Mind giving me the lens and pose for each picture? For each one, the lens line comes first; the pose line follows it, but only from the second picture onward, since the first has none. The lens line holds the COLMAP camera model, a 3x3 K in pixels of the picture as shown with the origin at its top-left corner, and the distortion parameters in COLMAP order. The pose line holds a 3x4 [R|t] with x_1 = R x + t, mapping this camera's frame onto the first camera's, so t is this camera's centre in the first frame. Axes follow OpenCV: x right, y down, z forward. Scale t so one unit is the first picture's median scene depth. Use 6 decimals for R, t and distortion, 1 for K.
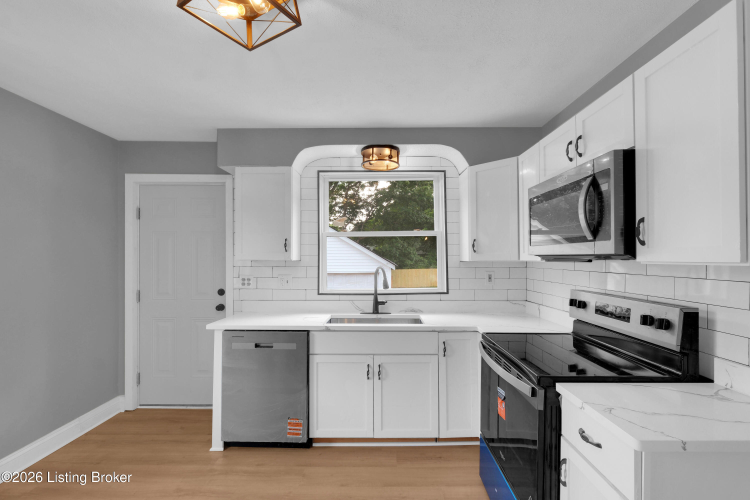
lens RADIAL K [[332.5, 0, 383.4], [0, 332.5, 255.7], [0, 0, 1]] dist [-0.002737, -0.000106]
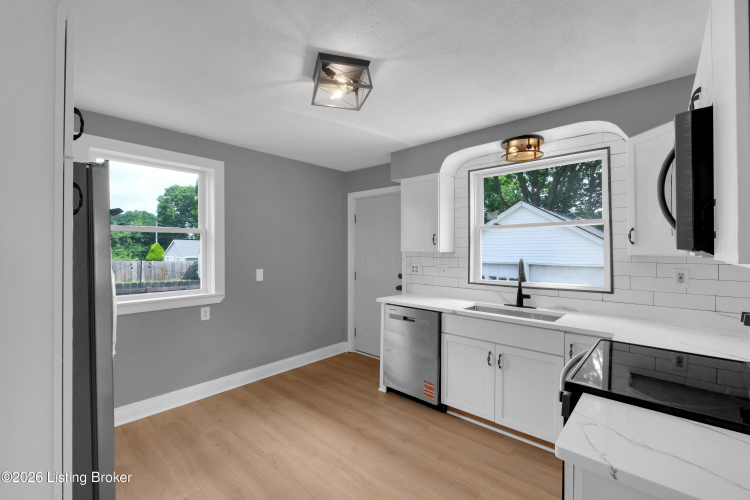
lens RADIAL K [[329.4, 0, 374.5], [0, 329.4, 247.4], [0, 0, 1]] dist [-0.001757, -0.000085]
pose [[0.740191, -0.000907, -0.672396, 0.338091], [0.003693, 0.999989, 0.002716, -0.006931], [0.672386, -0.004493, 0.740187, -0.017353]]
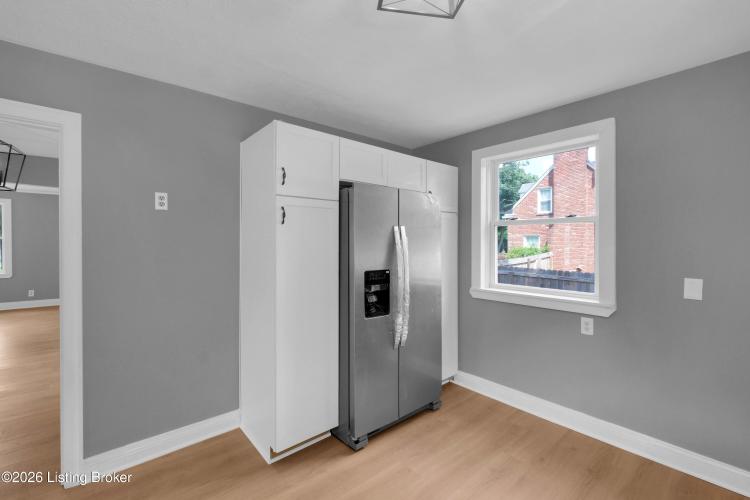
lens RADIAL K [[323.1, 0, 373.9], [0, 323.1, 246.2], [0, 0, 1]] dist [-0.001084, -0.000031]
pose [[-0.764250, 0.007789, -0.644873, 0.128706], [0.004735, 0.999968, 0.006466, 0.001503], [0.644902, 0.001888, -0.764263, 0.712555]]
